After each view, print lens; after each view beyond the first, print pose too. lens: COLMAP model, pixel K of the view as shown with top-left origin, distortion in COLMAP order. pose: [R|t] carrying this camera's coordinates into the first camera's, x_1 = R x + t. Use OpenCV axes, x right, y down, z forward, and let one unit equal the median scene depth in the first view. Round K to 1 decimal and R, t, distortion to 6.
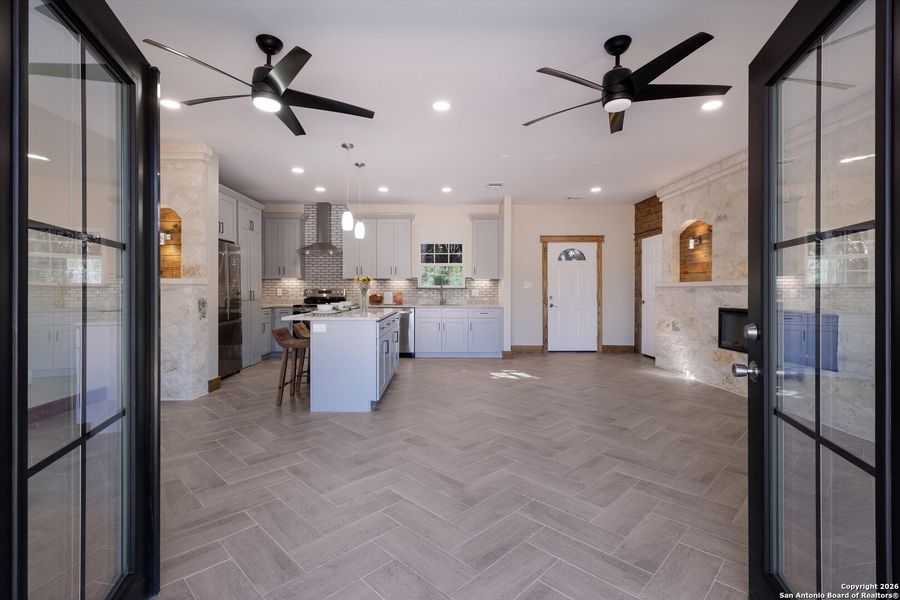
lens RADIAL K [[420.1, 0, 441.2], [0, 420.1, 291.8], [0, 0, 1]] dist [0.013275, -0.000350]
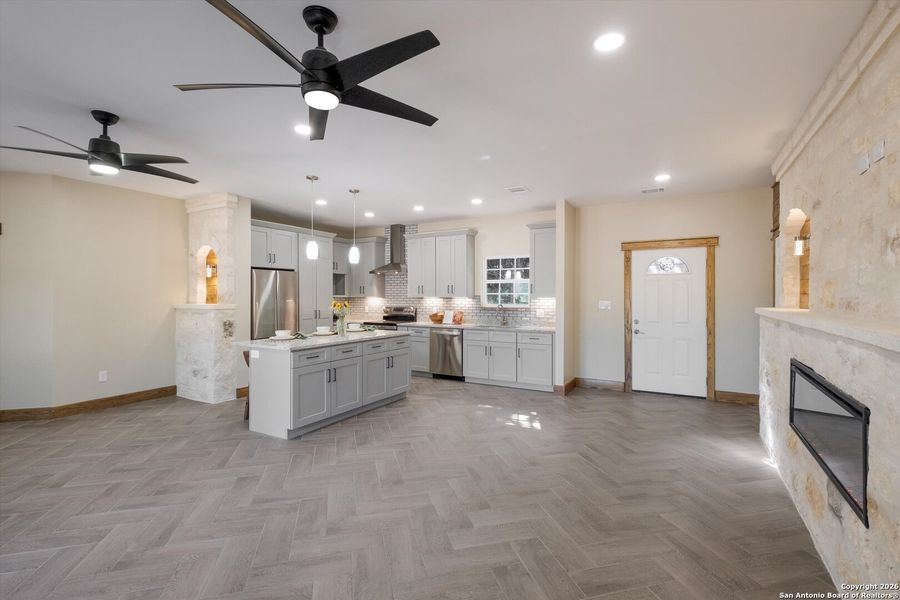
lens RADIAL K [[416.1, 0, 450.0], [0, 416.1, 300.0], [0, 0, 1]] dist [0.011676, -0.001326]
pose [[0.867082, 0.004282, -0.498147, 0.448950], [-0.000803, 0.999974, 0.007198, -0.040383], [0.498164, -0.005842, 0.867063, 0.211898]]
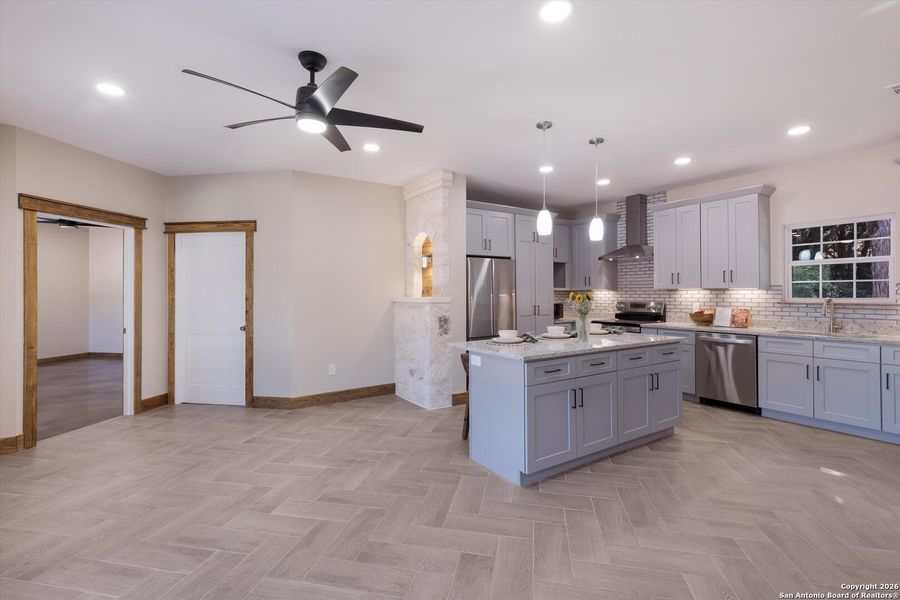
lens RADIAL K [[413.7, 0, 449.8], [0, 413.7, 292.3], [0, 0, 1]] dist [0.012806, -0.000844]
pose [[0.551519, -0.006524, -0.834137, 0.239130], [0.003770, 0.999979, -0.005328, -0.028872], [0.834154, -0.000206, 0.551532, 0.335985]]
